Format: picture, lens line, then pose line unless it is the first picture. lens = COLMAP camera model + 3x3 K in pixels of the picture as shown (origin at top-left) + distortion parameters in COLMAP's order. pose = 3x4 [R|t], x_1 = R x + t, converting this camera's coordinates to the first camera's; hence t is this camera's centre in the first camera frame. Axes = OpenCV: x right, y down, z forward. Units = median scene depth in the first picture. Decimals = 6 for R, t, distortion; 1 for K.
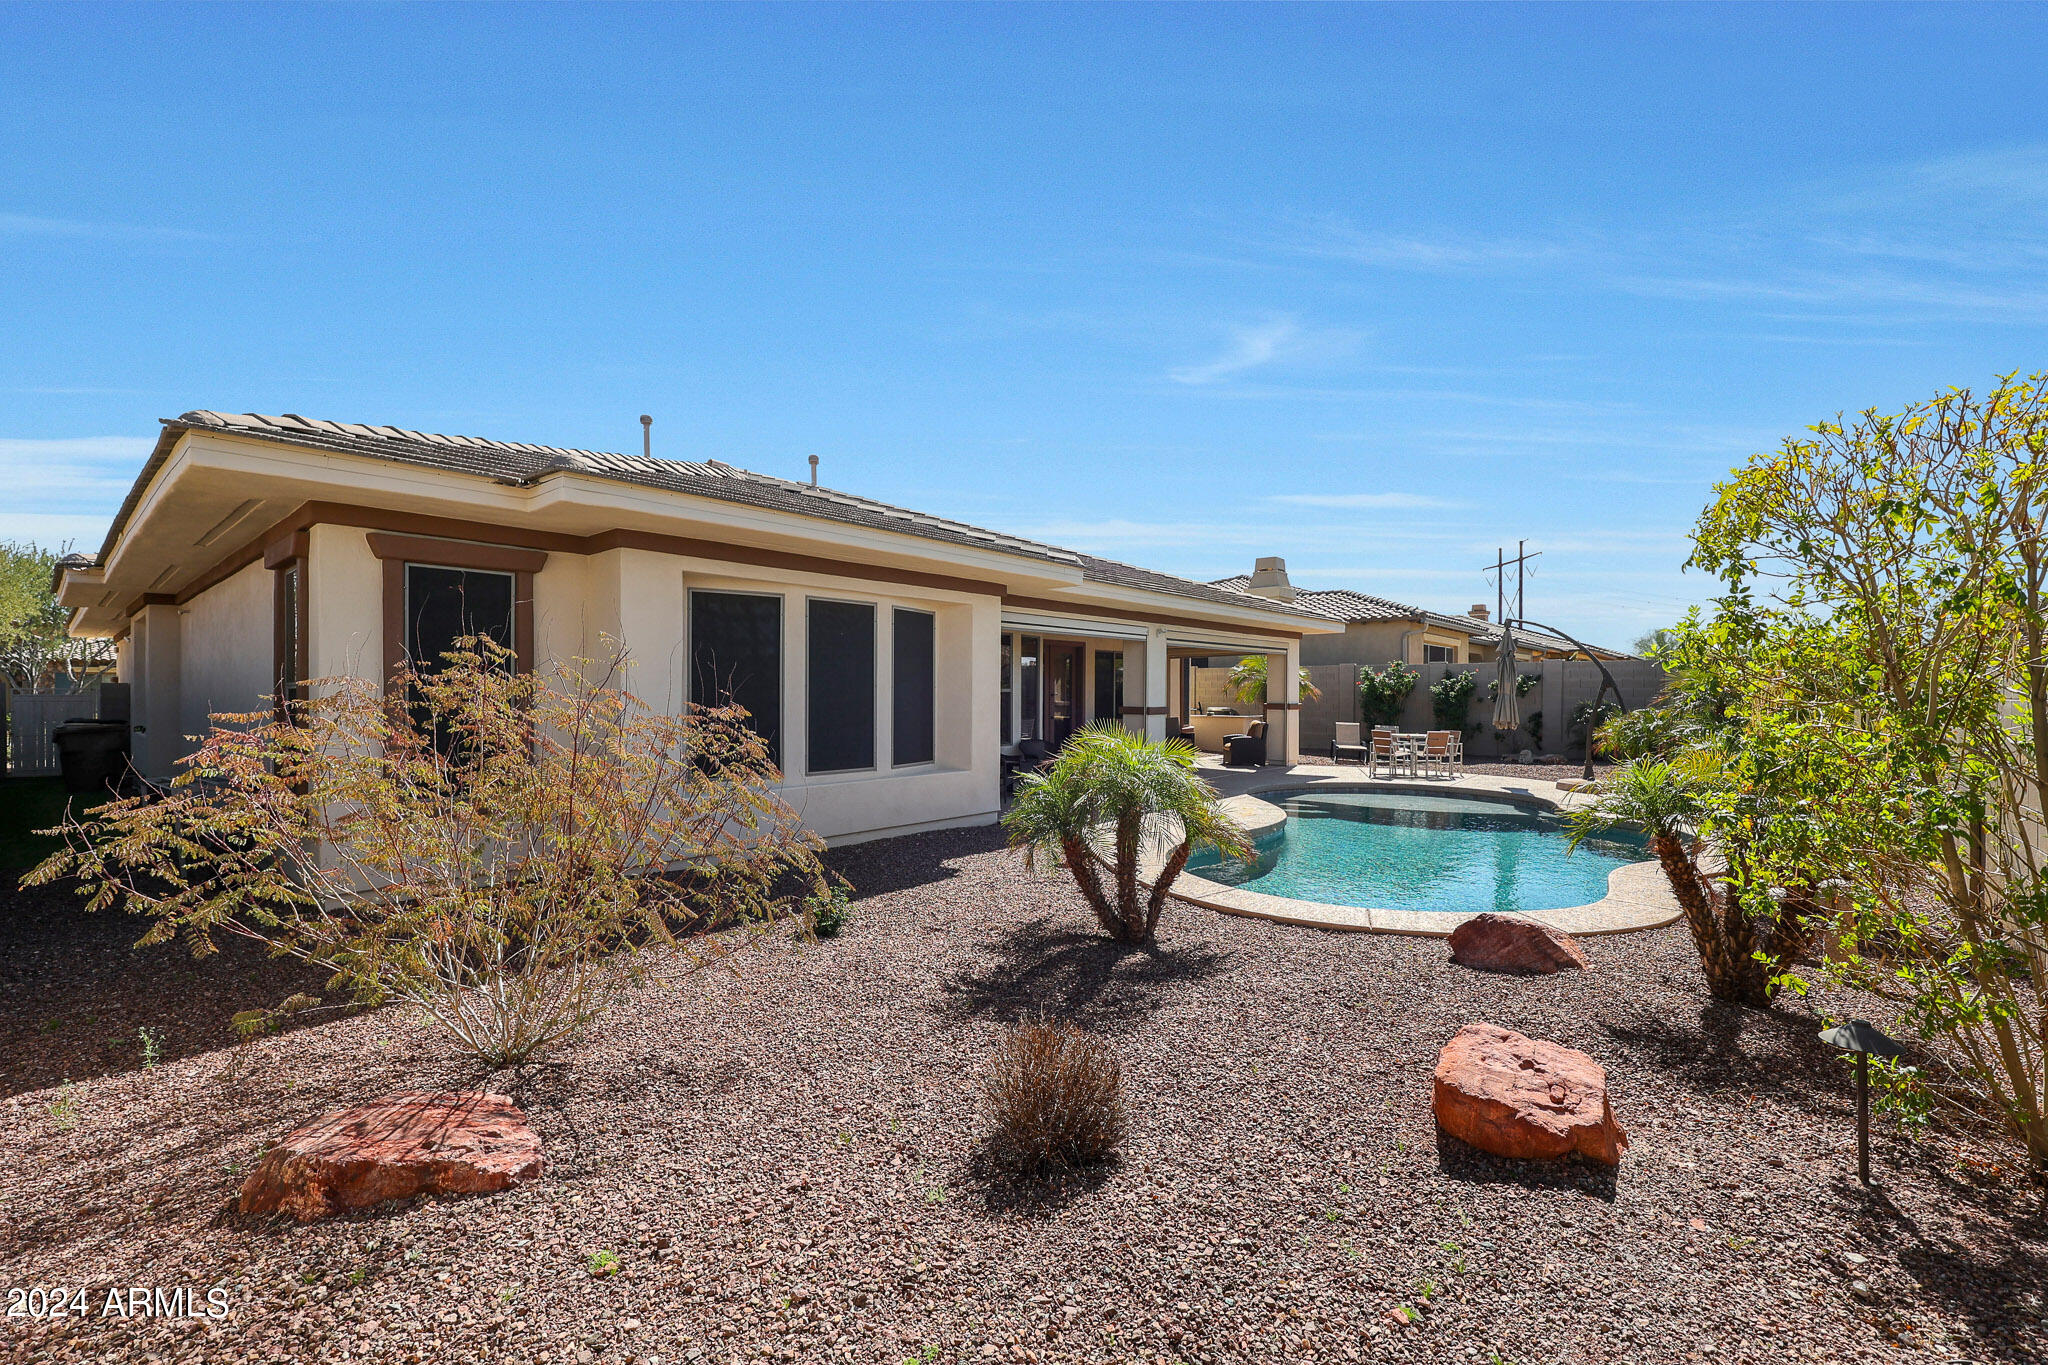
lens RADIAL K [[828.8, 0, 1024.0], [0, 828.8, 682.5], [0, 0, 1]] dist [0.067134, -0.000015]
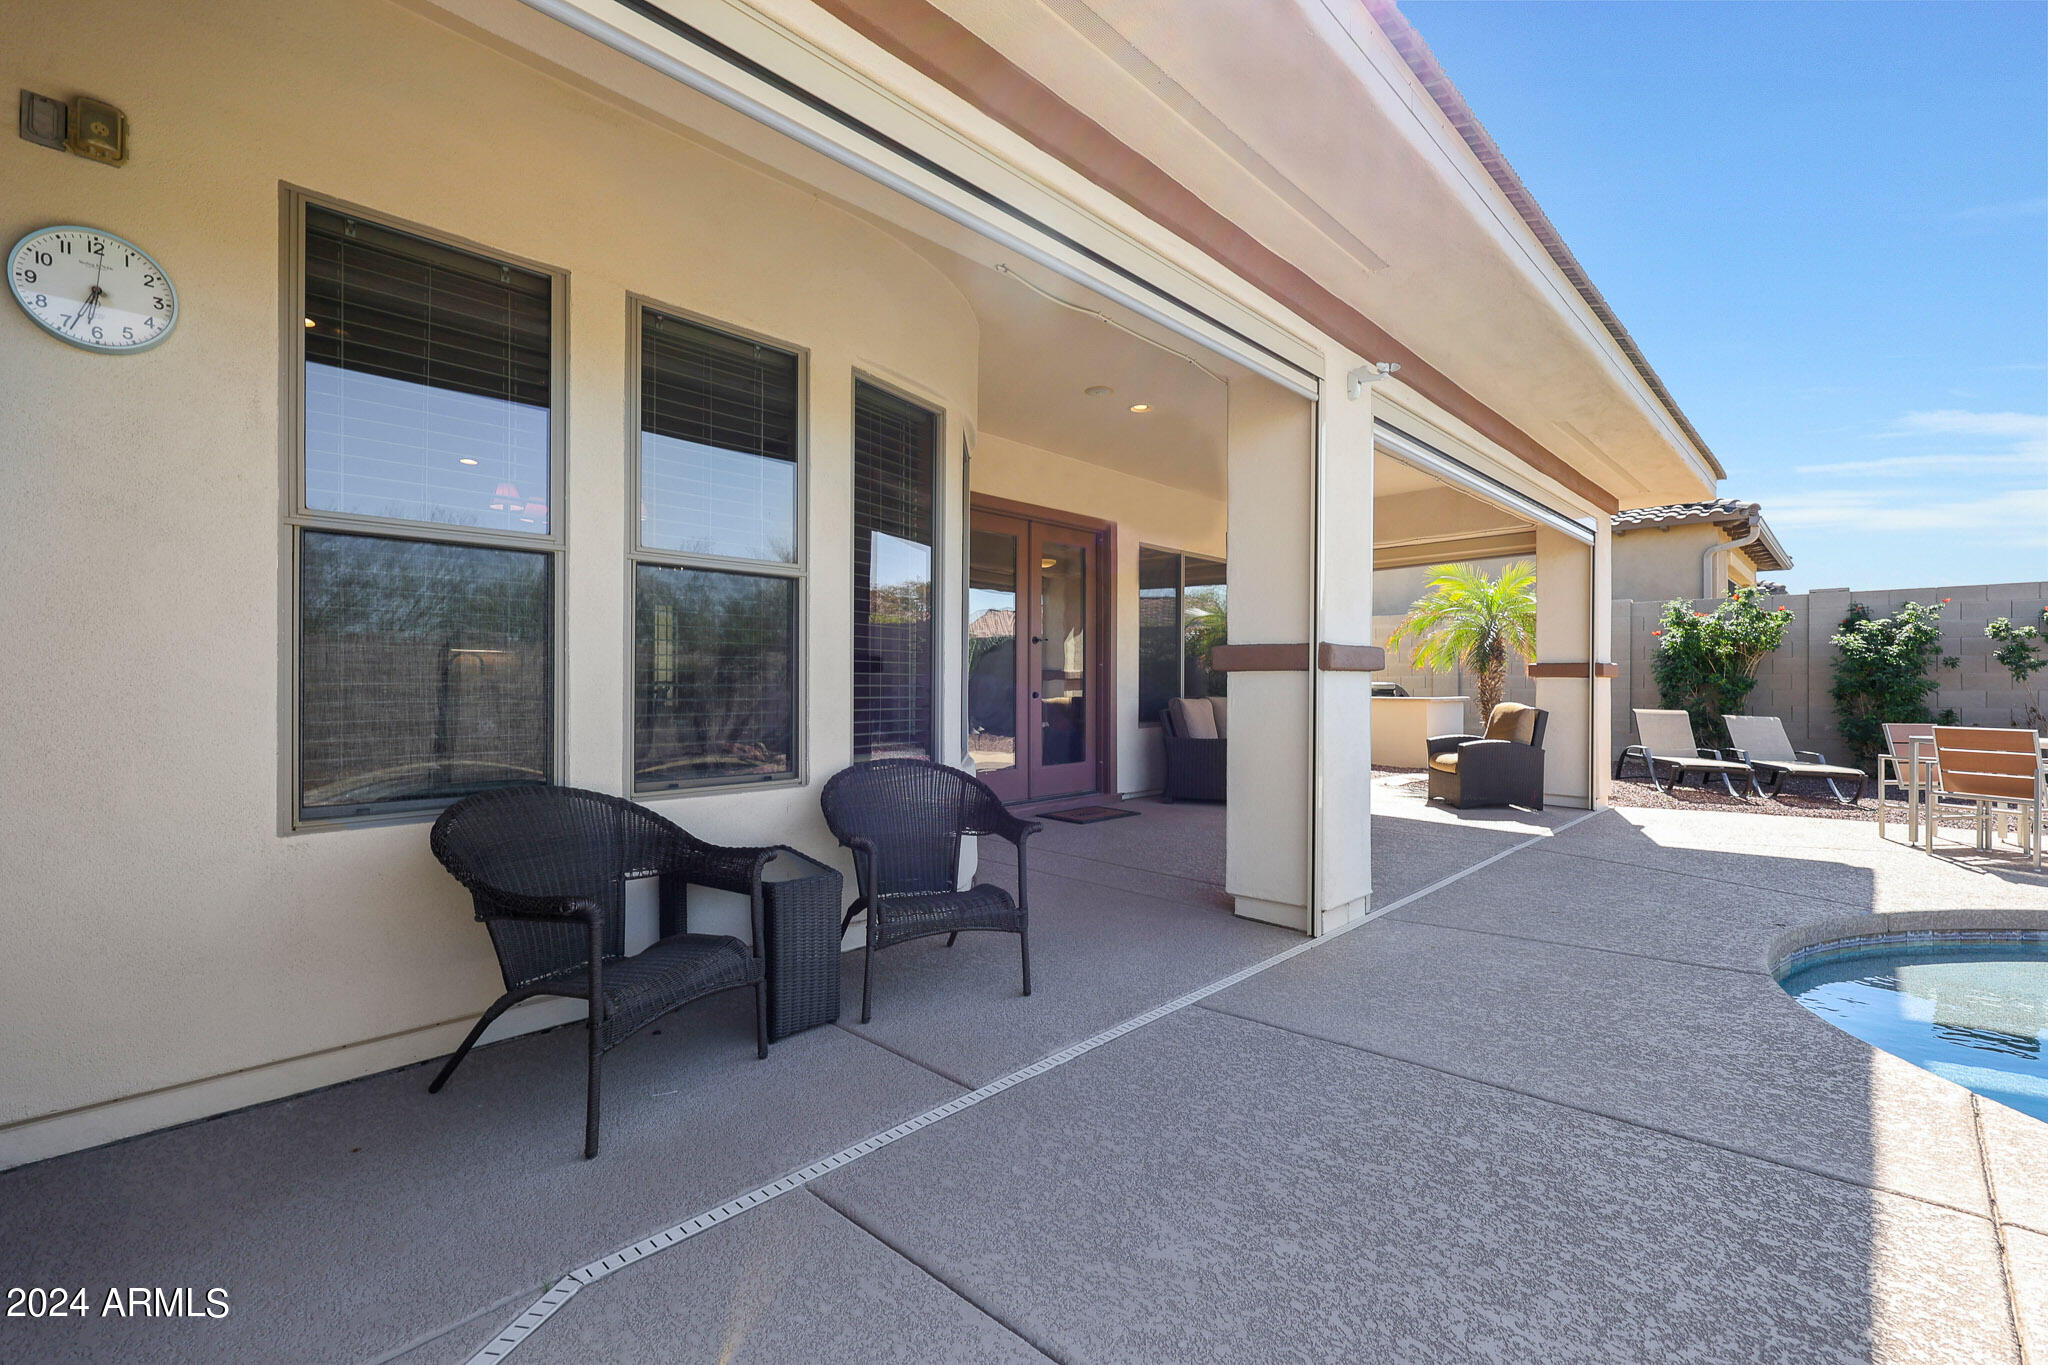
lens RADIAL K [[891.5, 0, 1024.0], [0, 891.5, 682.5], [0, 0, 1]] dist [0.000022, 0.000022]
pose [[0.998553, -0.000751, -0.053765, 0.049536], [0.001348, 0.999938, 0.011060, 0.029781], [0.053754, -0.011117, 0.998492, 0.526435]]
